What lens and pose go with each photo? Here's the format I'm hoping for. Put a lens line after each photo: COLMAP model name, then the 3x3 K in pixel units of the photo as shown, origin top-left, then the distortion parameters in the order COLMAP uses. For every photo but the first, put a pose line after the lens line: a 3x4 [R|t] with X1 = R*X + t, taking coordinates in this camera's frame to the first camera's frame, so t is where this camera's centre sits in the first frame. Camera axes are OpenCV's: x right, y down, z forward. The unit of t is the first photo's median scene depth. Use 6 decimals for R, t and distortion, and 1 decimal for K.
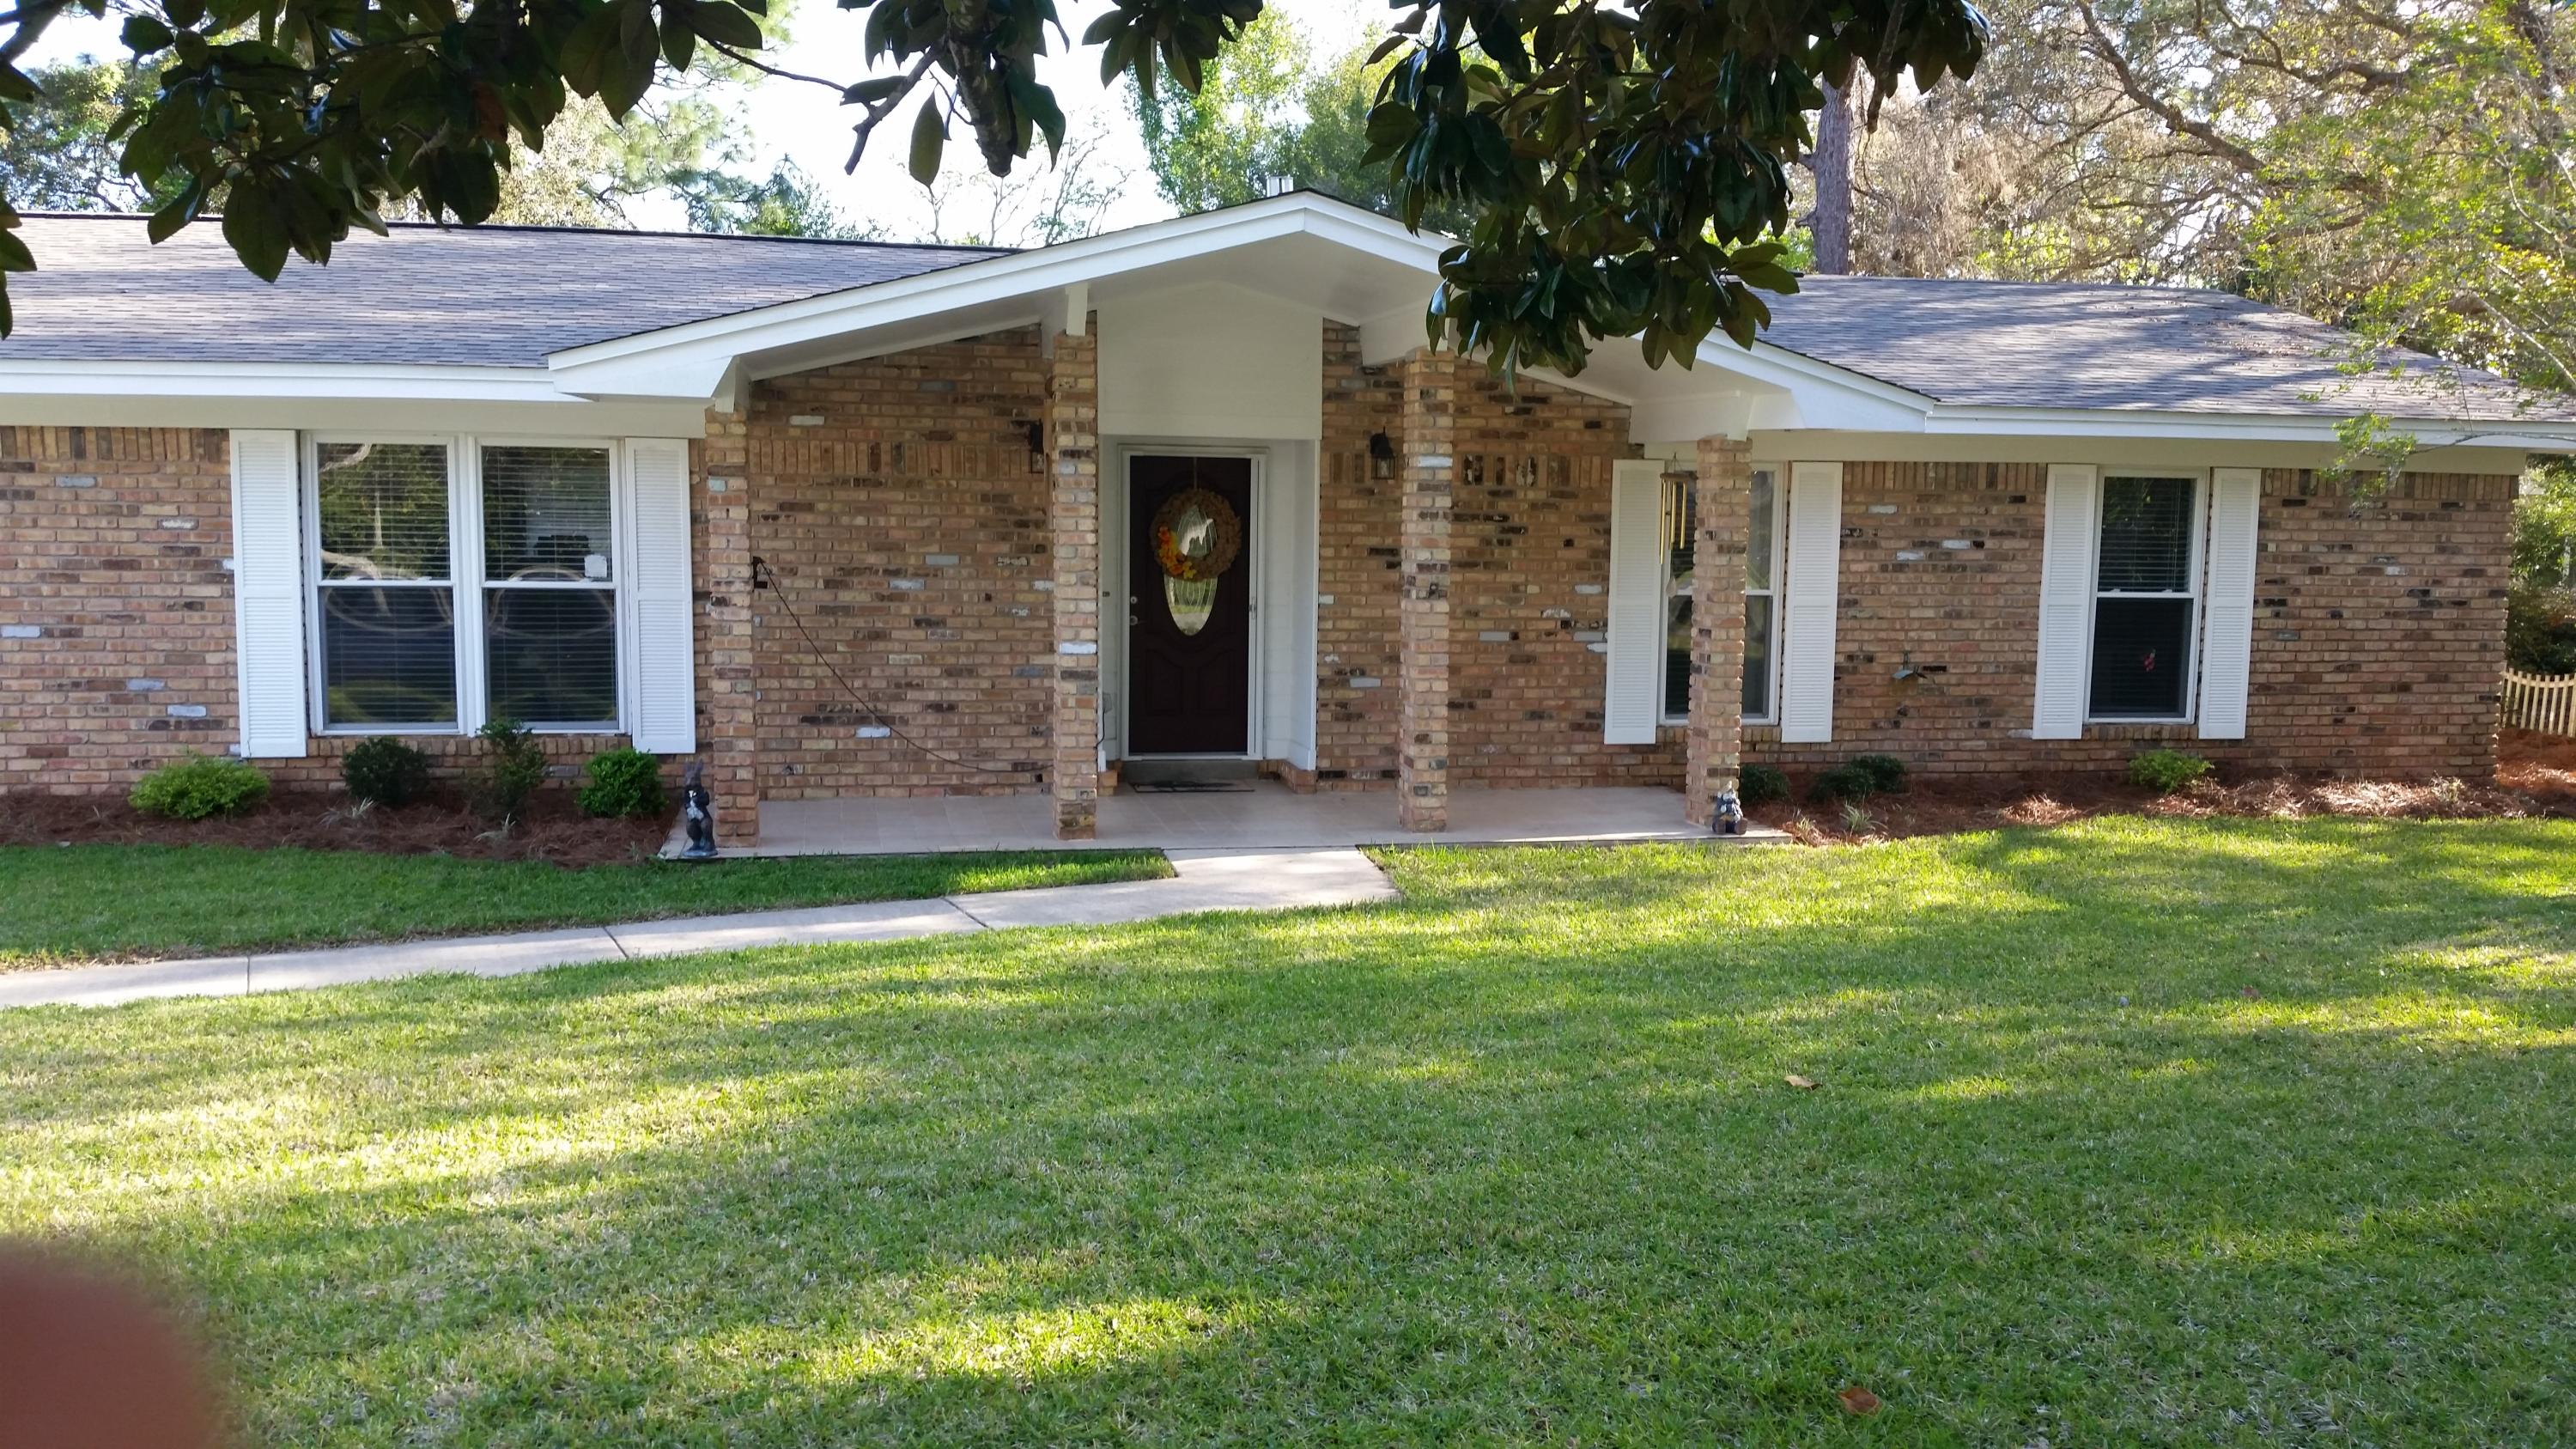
lens RADIAL K [[2122.8, 0, 1313.6], [0, 2122.8, 737.9], [0, 0, 1]] dist [0.103420, -0.178487]
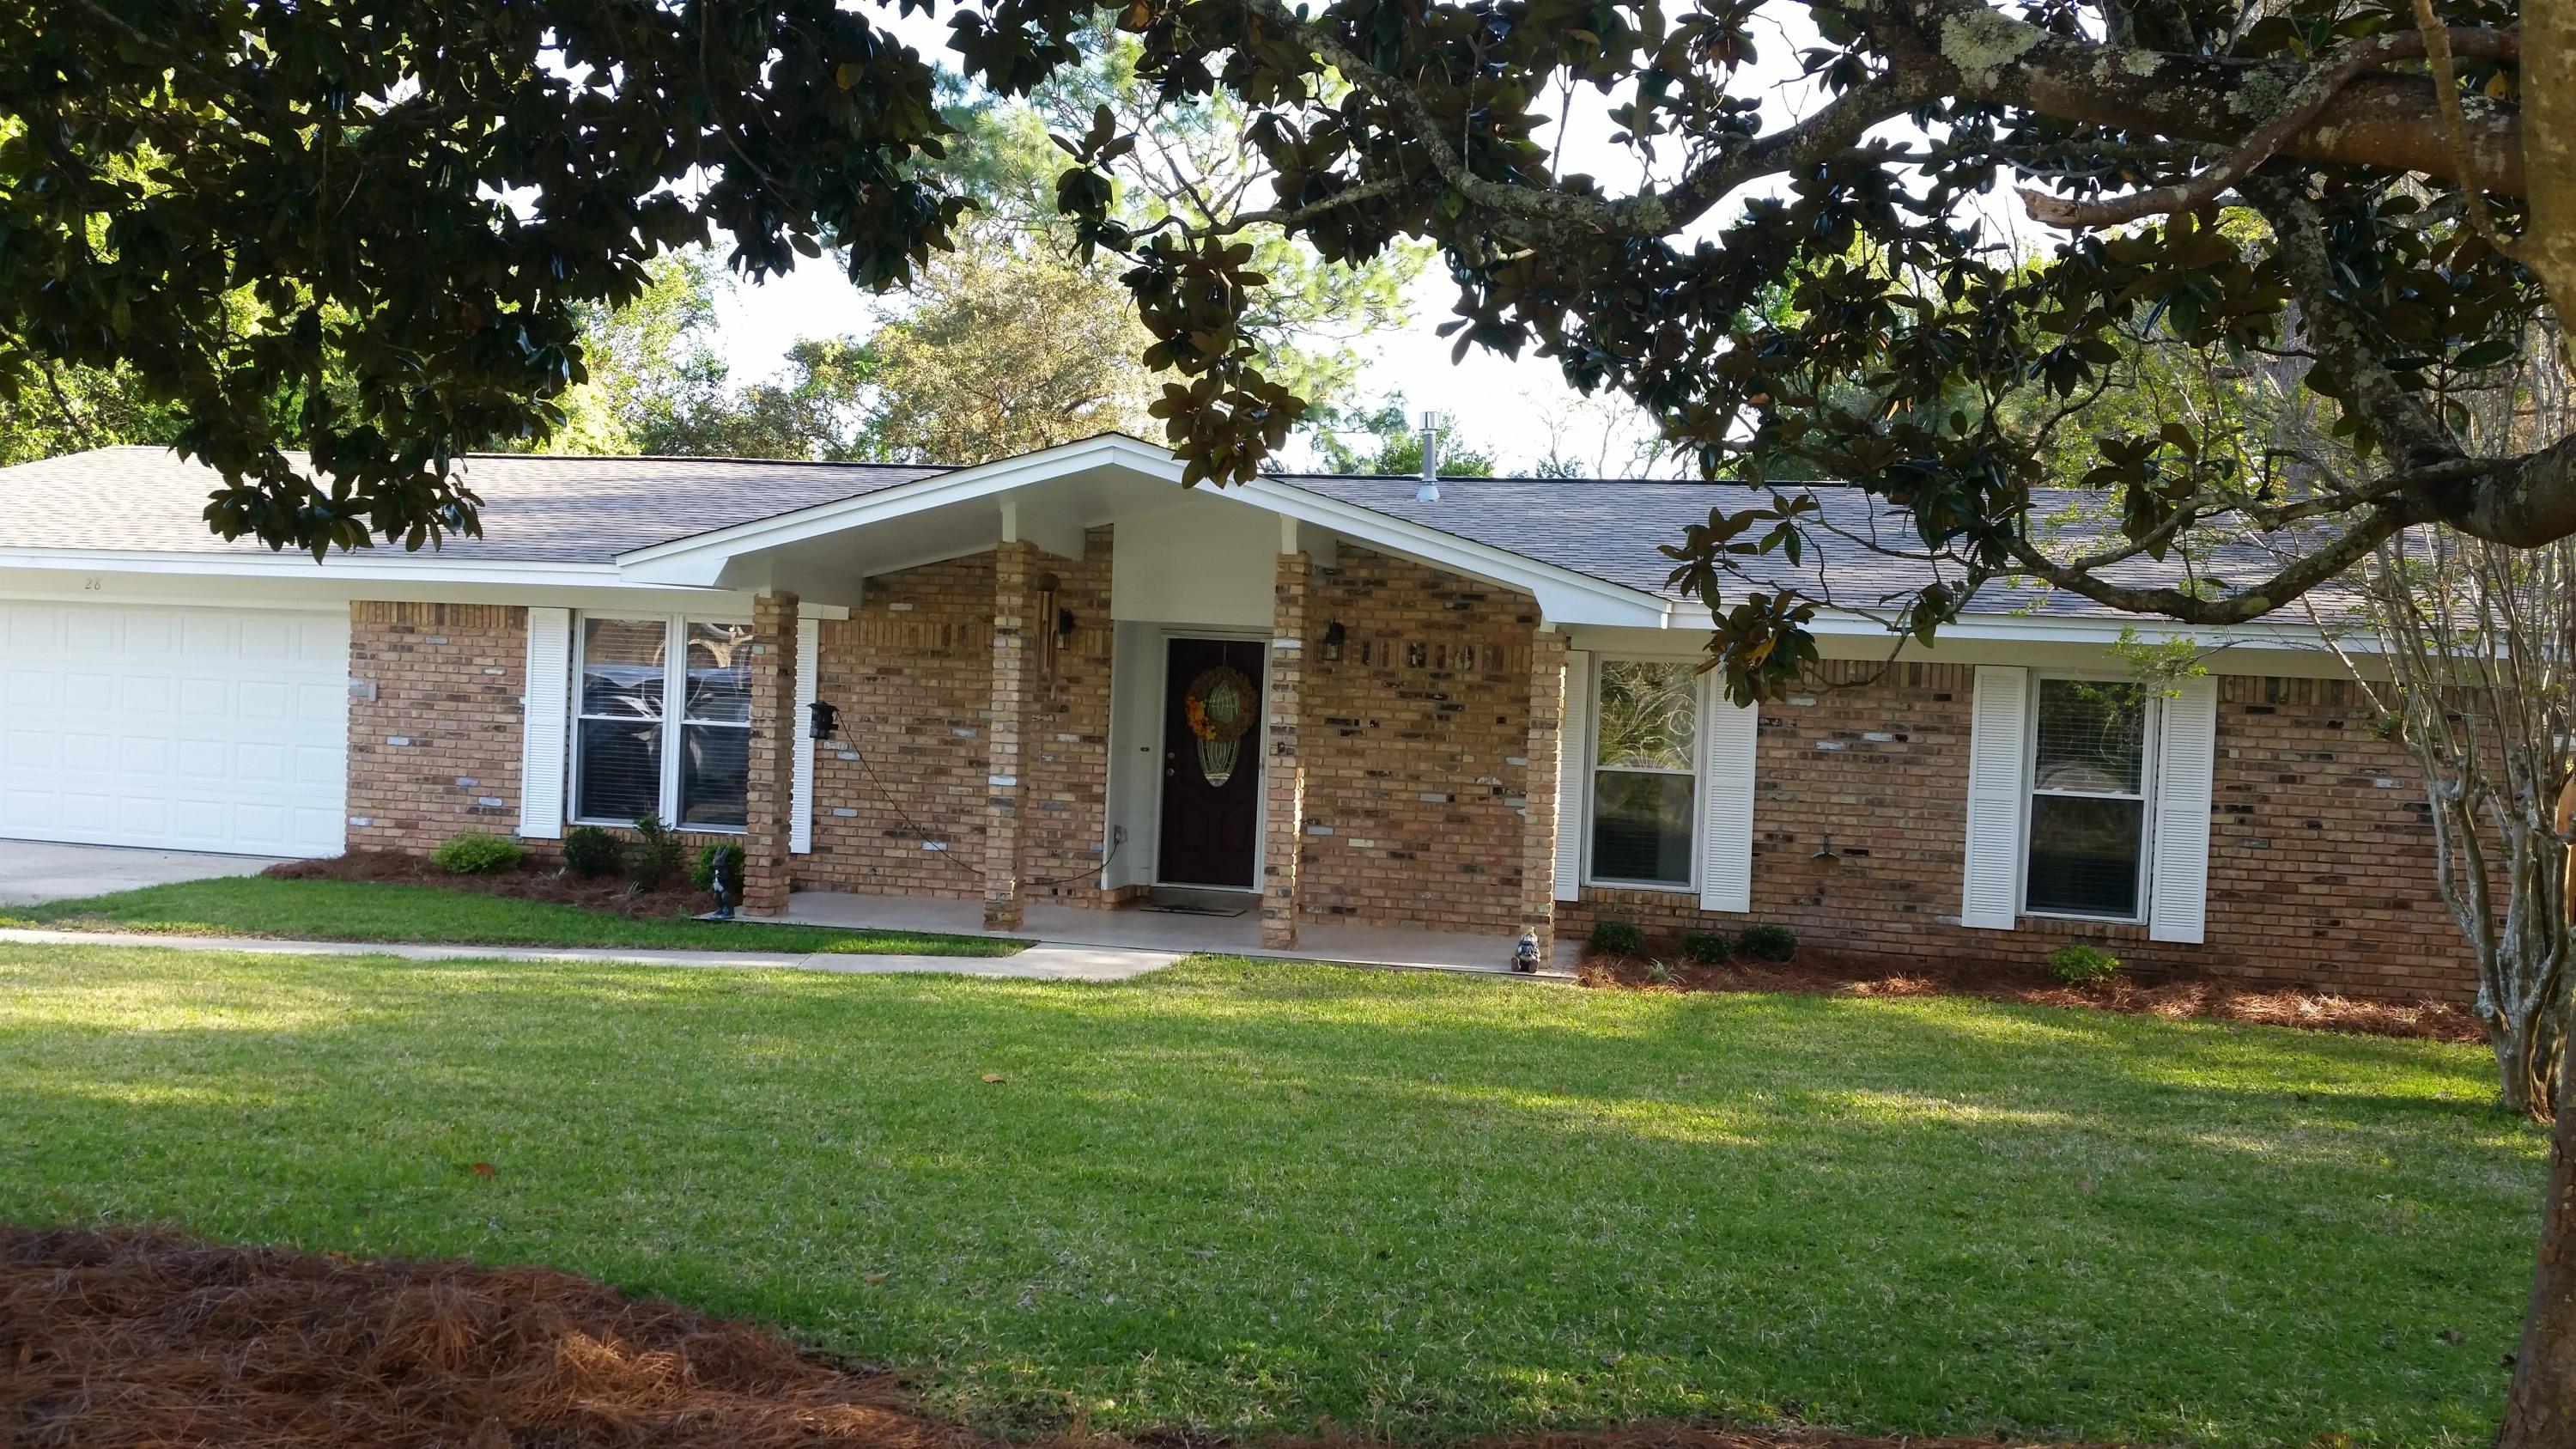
lens RADIAL K [[2122.8, 0, 1267.4], [0, 2122.8, 727.6], [0, 0, 1]] dist [0.103420, -0.178487]
pose [[0.920563, 0.034951, -0.389028, 0.455226], [-0.074369, 0.993452, -0.086727, 0.021531], [0.383449, 0.108769, 0.917135, -0.103299]]
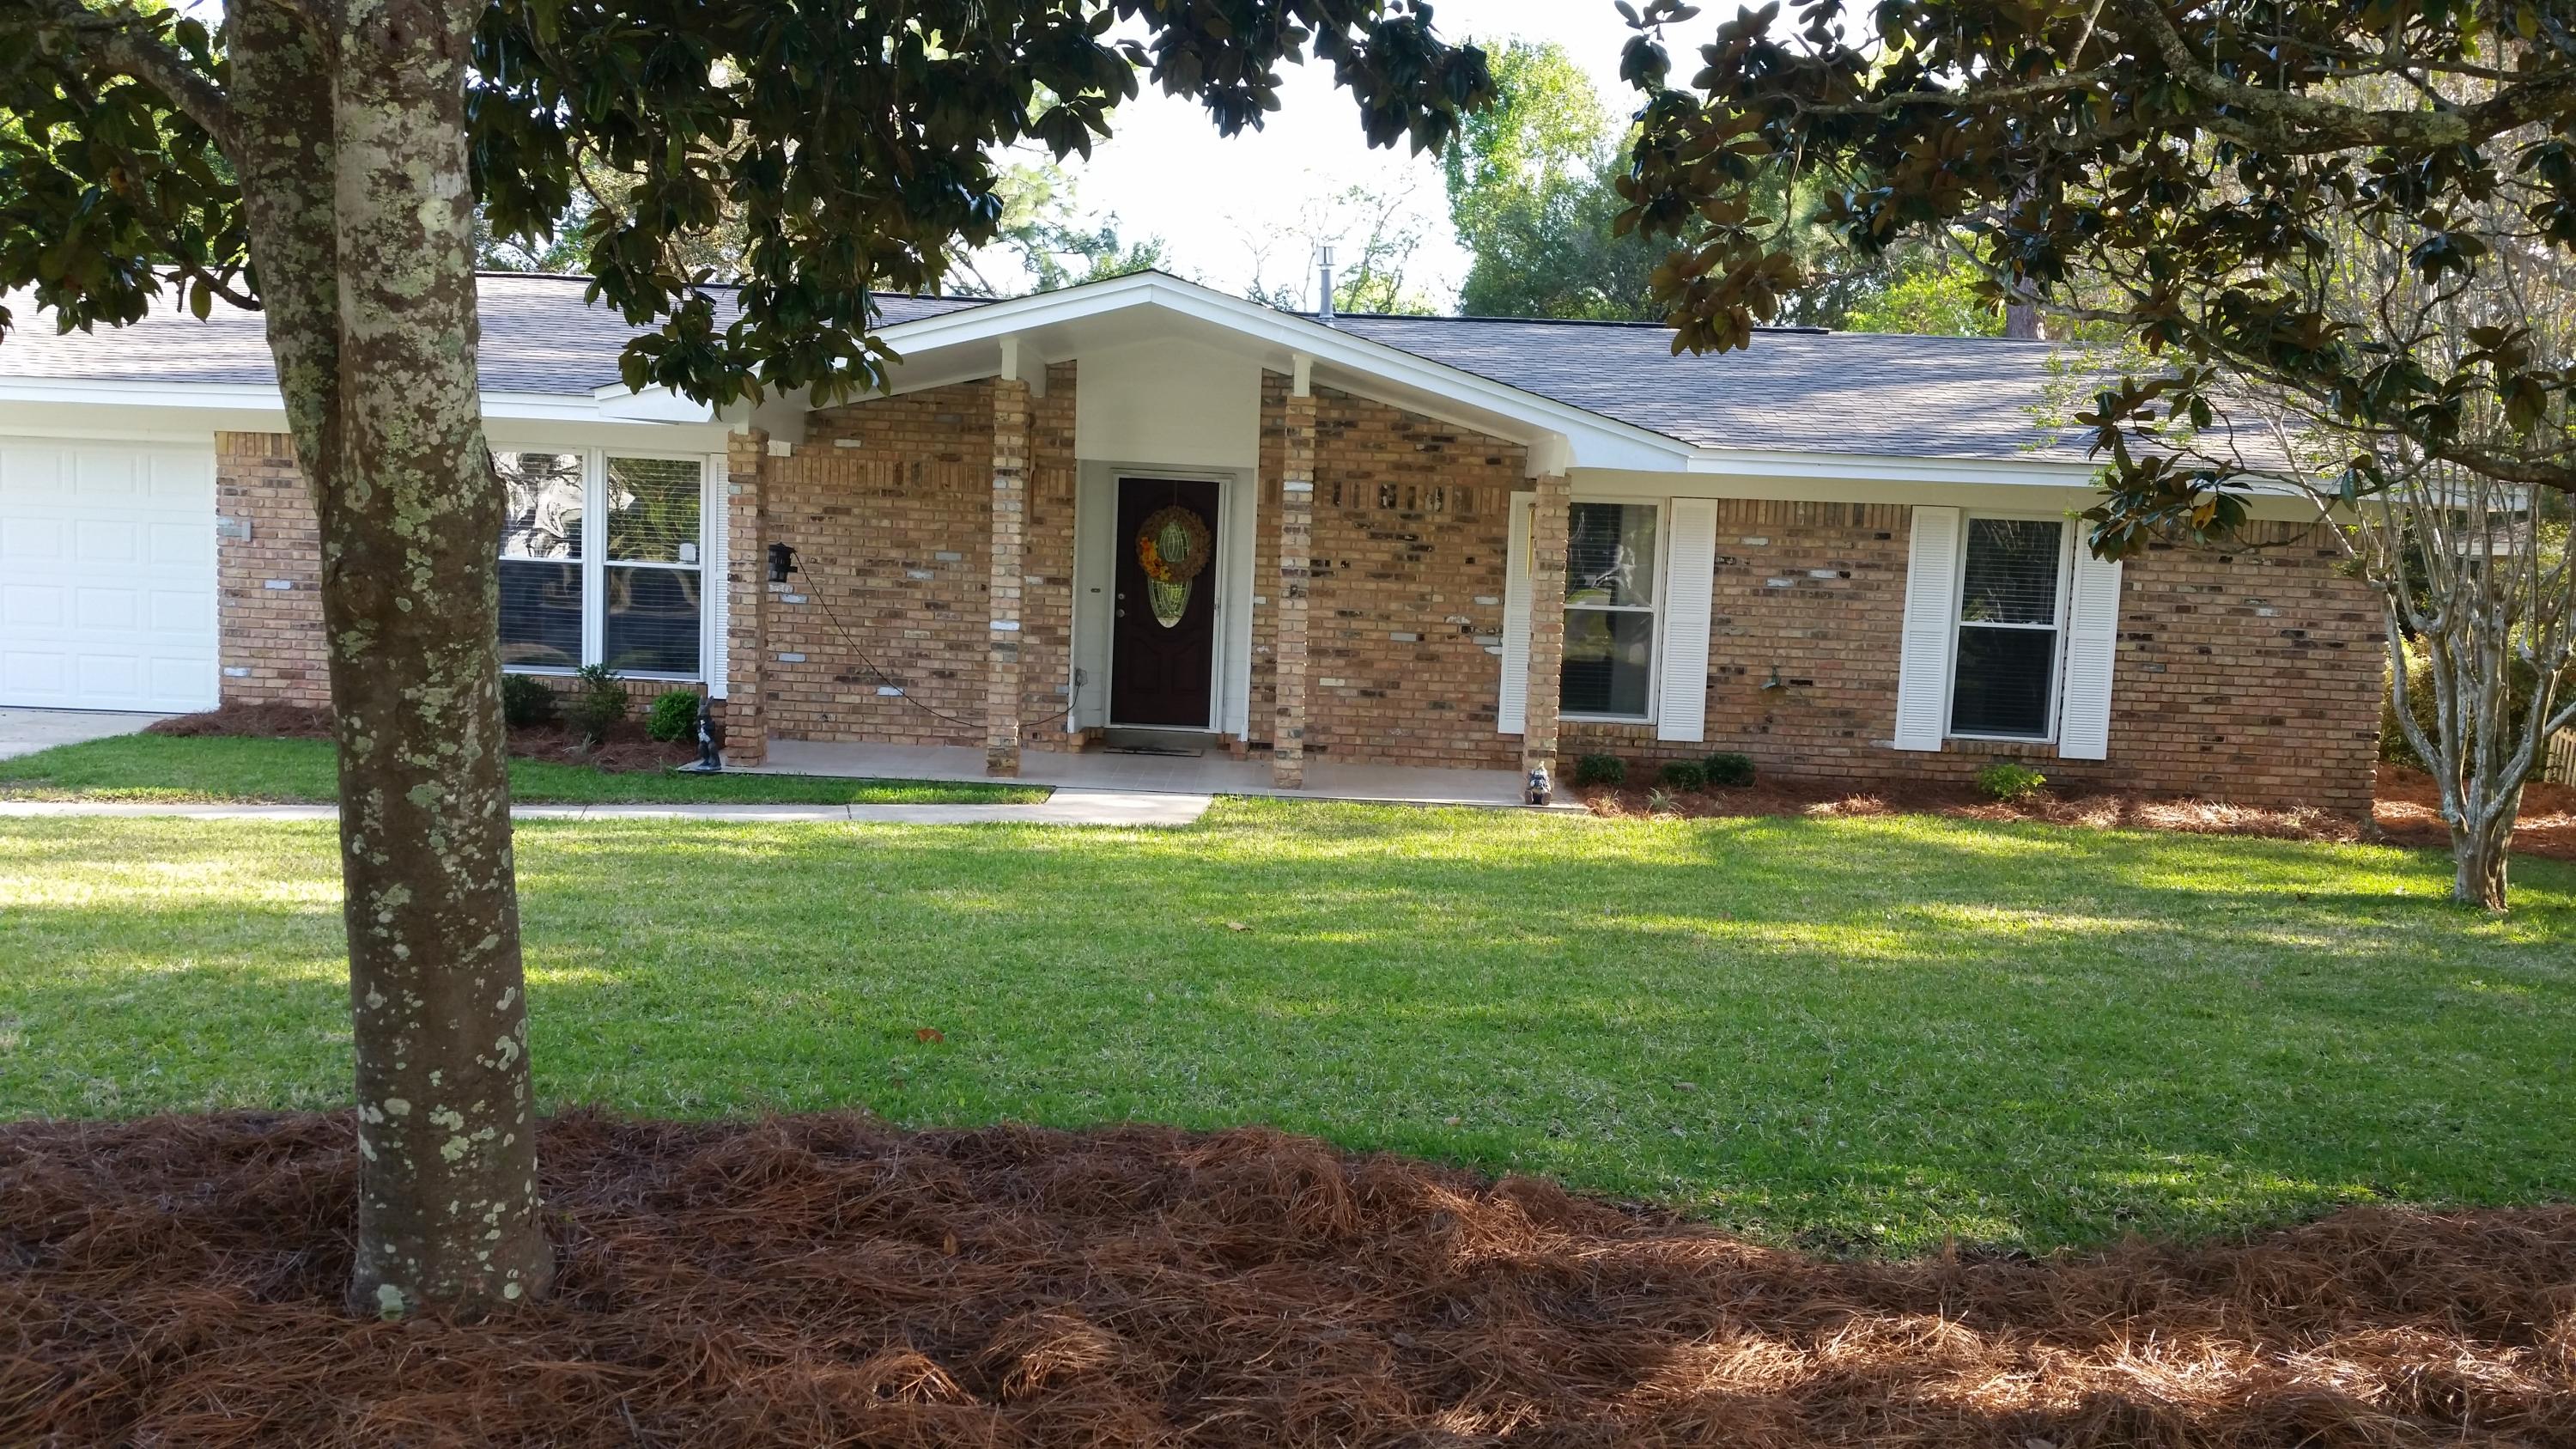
lens RADIAL K [[2122.8, 0, 1285.7], [0, 2122.8, 741.6], [0, 0, 1]] dist [0.103420, -0.178487]
pose [[0.978165, 0.049158, -0.201932, 0.265707], [-0.052293, 0.998580, -0.010218, 0.026413], [0.201142, 0.020554, 0.979346, -0.176336]]
